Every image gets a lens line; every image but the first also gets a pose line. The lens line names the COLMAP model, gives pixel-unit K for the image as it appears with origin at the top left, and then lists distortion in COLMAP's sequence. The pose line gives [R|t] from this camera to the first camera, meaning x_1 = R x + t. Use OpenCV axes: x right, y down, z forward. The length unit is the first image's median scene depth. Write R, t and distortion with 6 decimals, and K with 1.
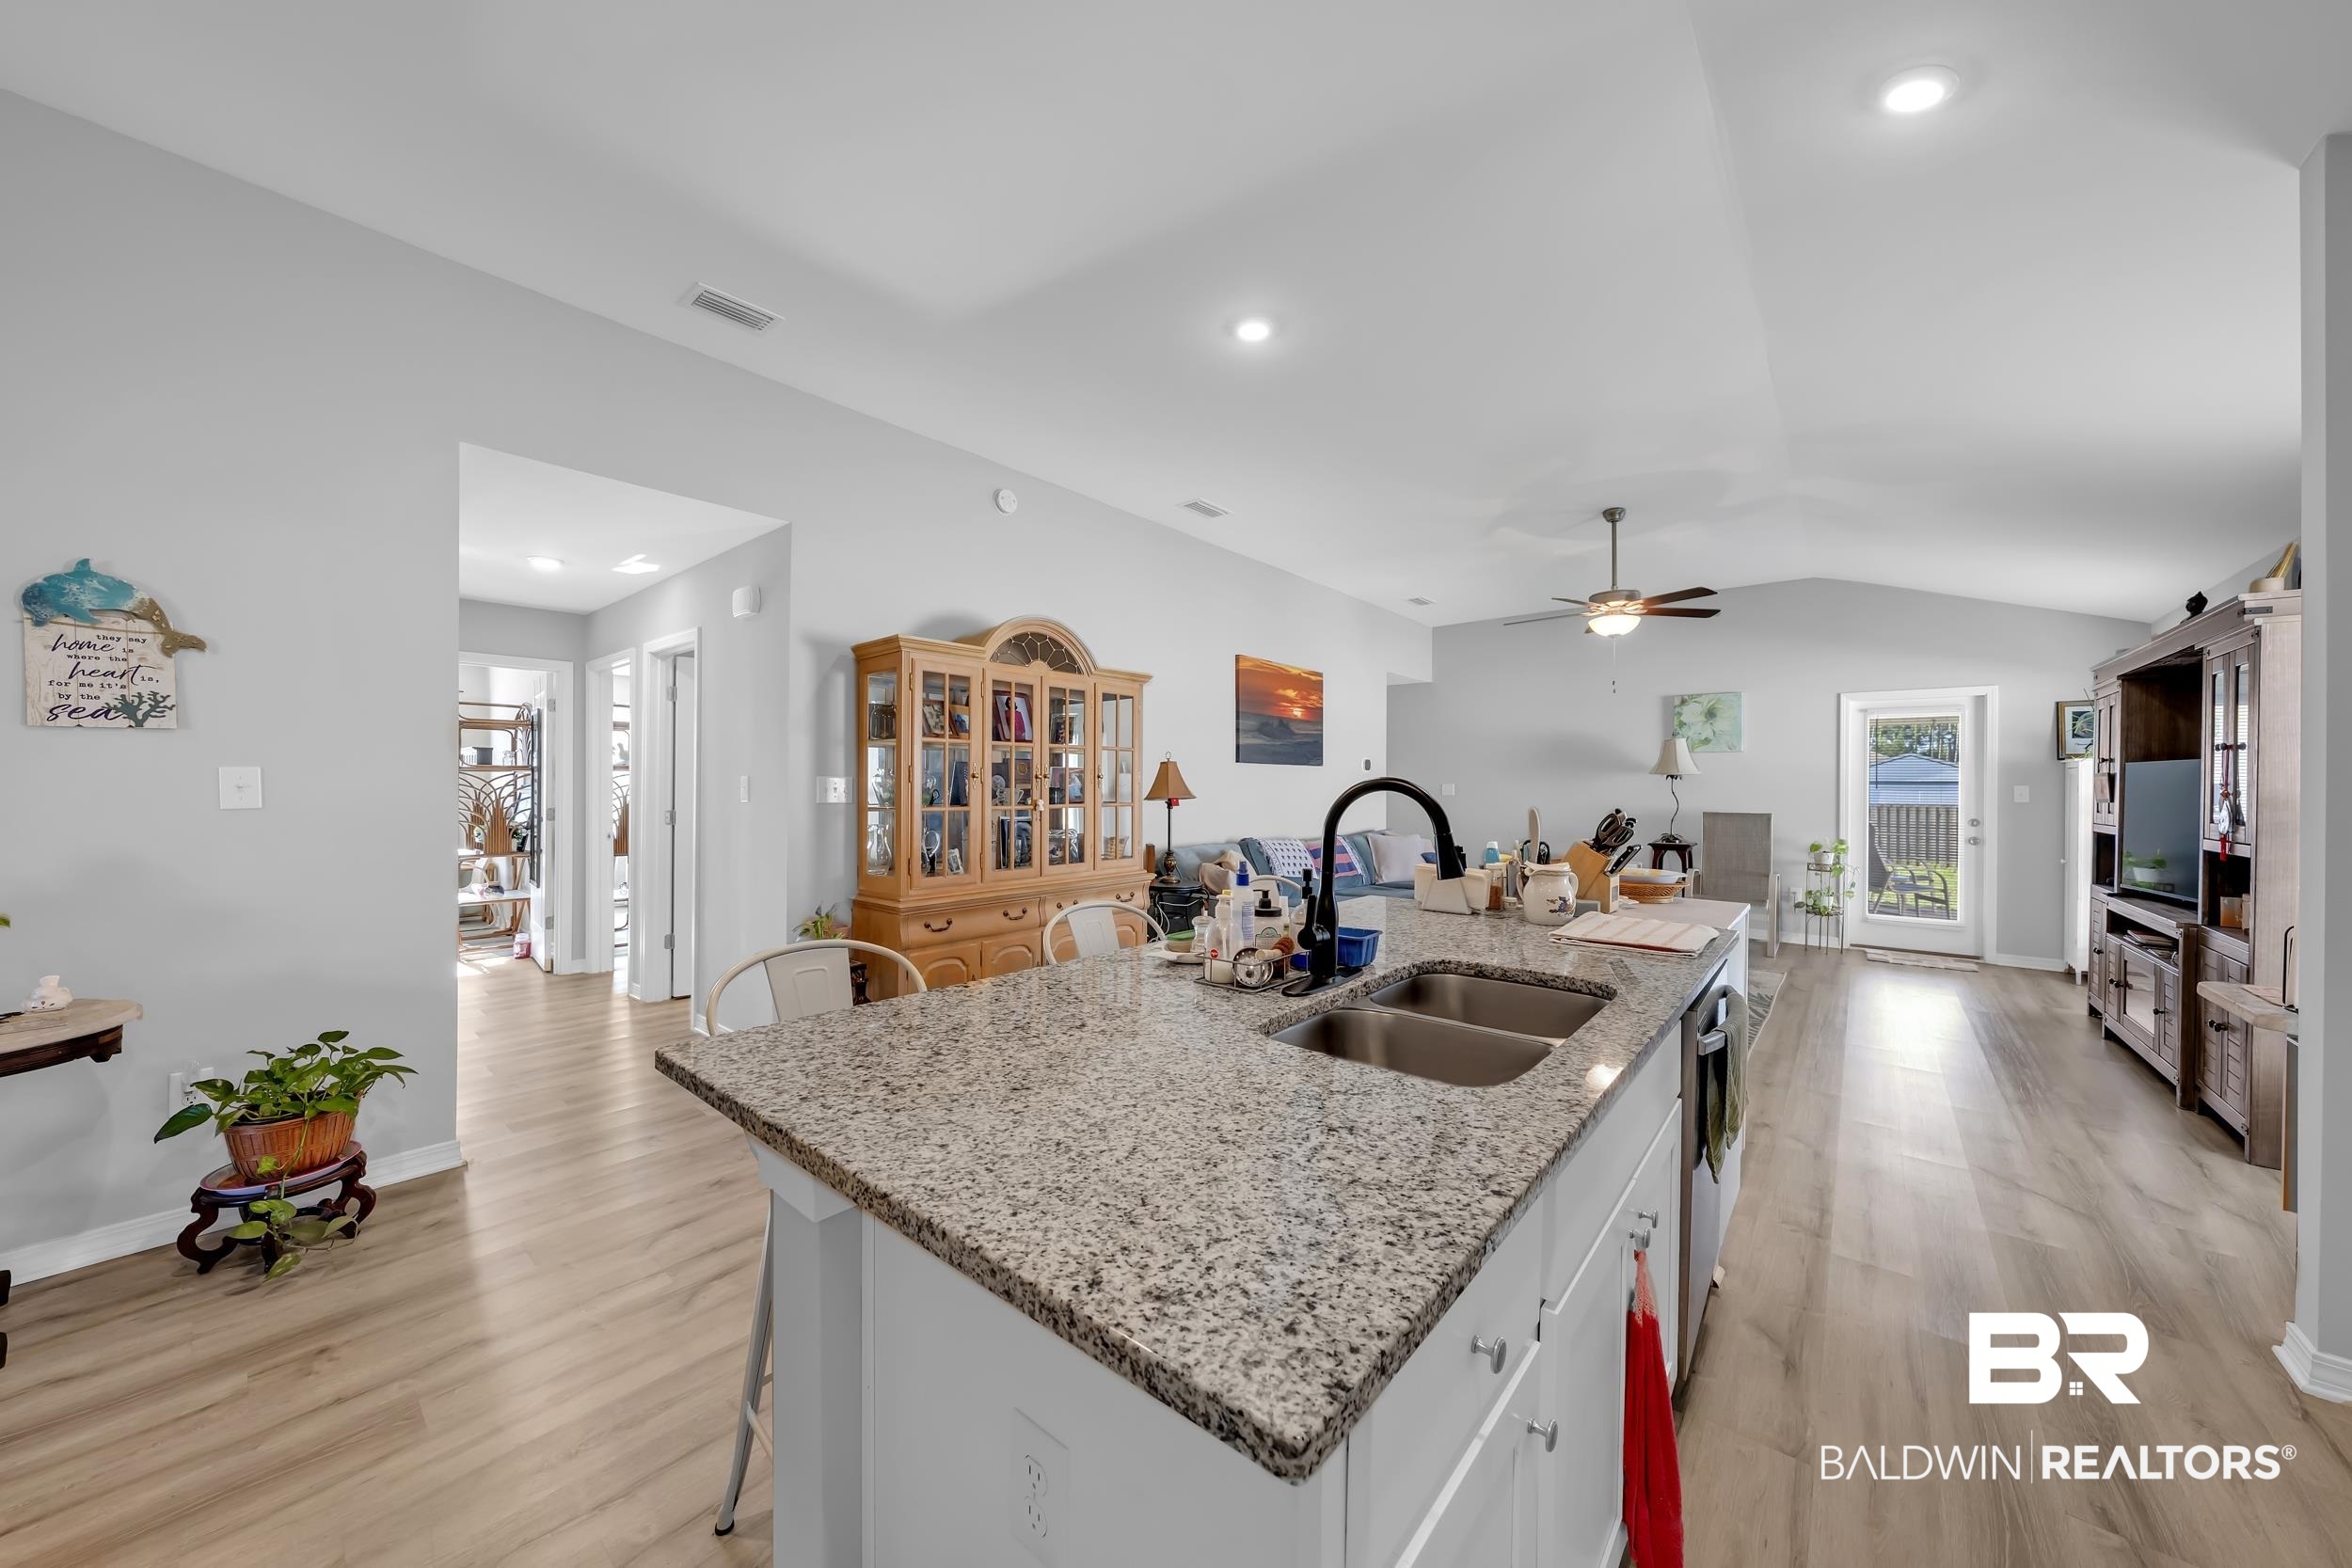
lens RADIAL K [[822.3, 0, 1181.7], [0, 822.3, 788.7], [0, 0, 1]] dist [-0.000944, -0.000035]
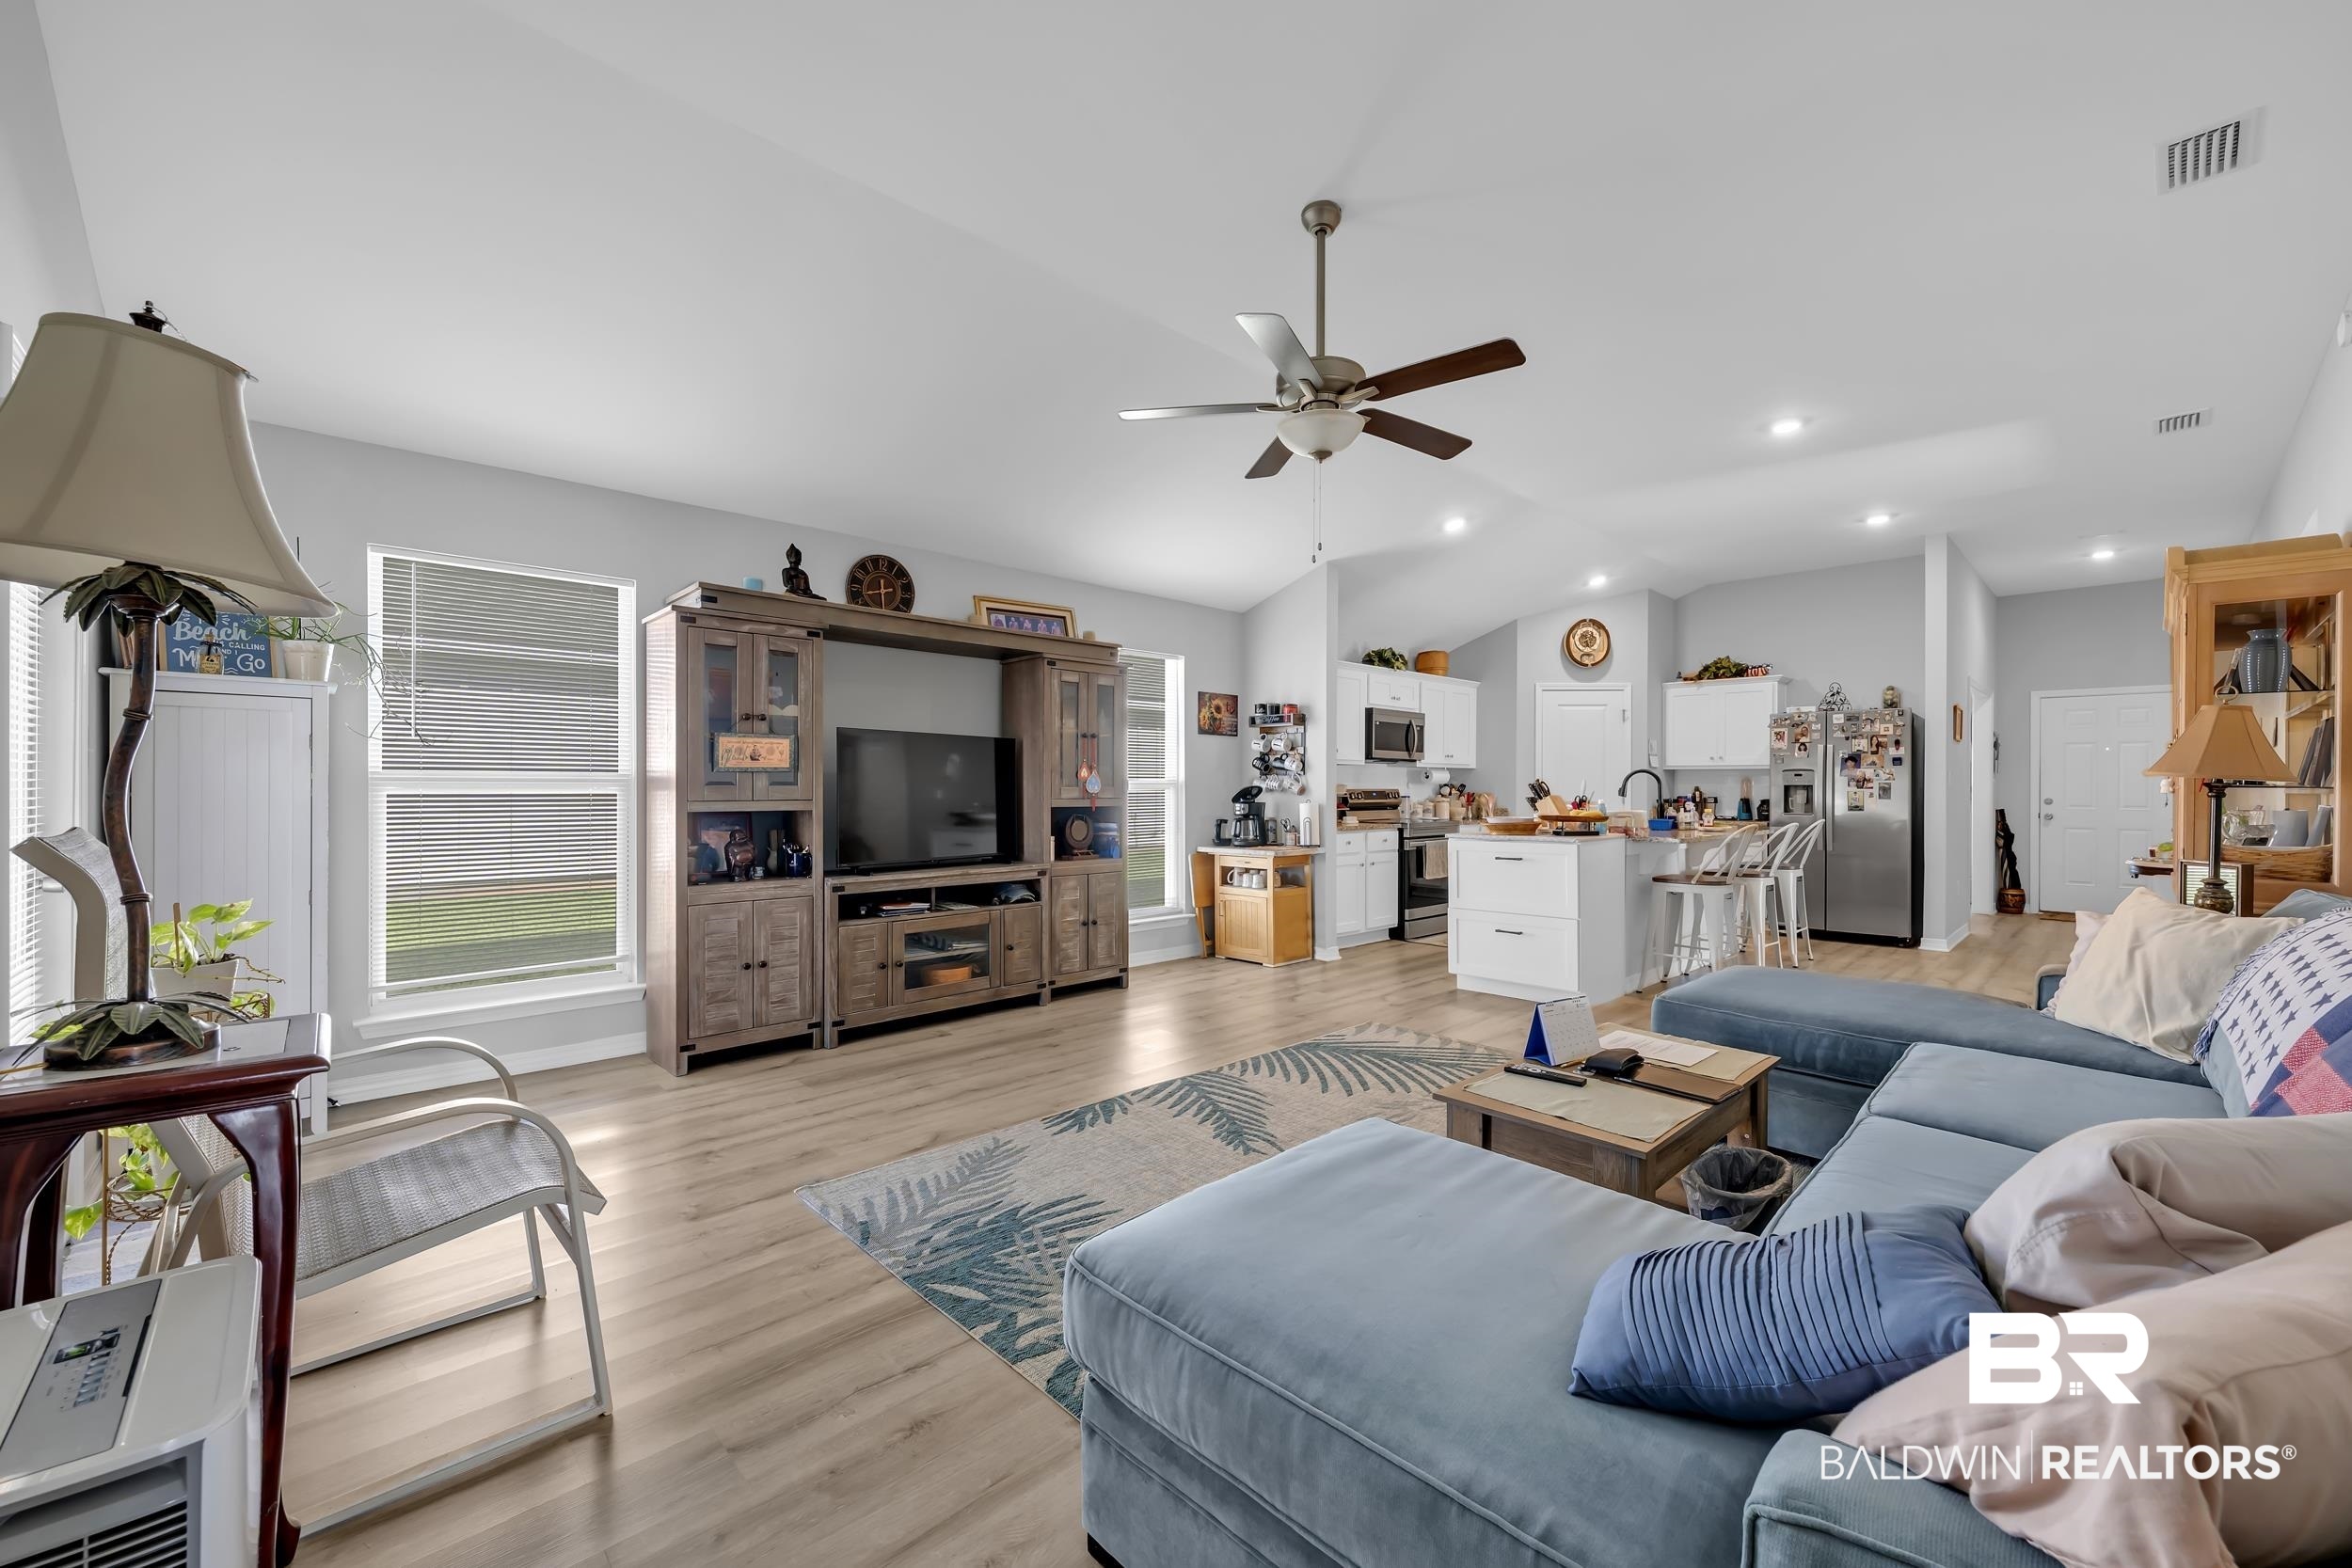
lens RADIAL K [[927.4, 0, 1176.0], [0, 927.4, 784.0], [0, 0, 1]] dist [-0.002674, -0.000412]
pose [[-0.993163, -0.008507, 0.116423, 0.459570], [-0.008914, 0.999956, -0.002974, 0.019604], [-0.116393, -0.003991, -0.993195, 1.333602]]
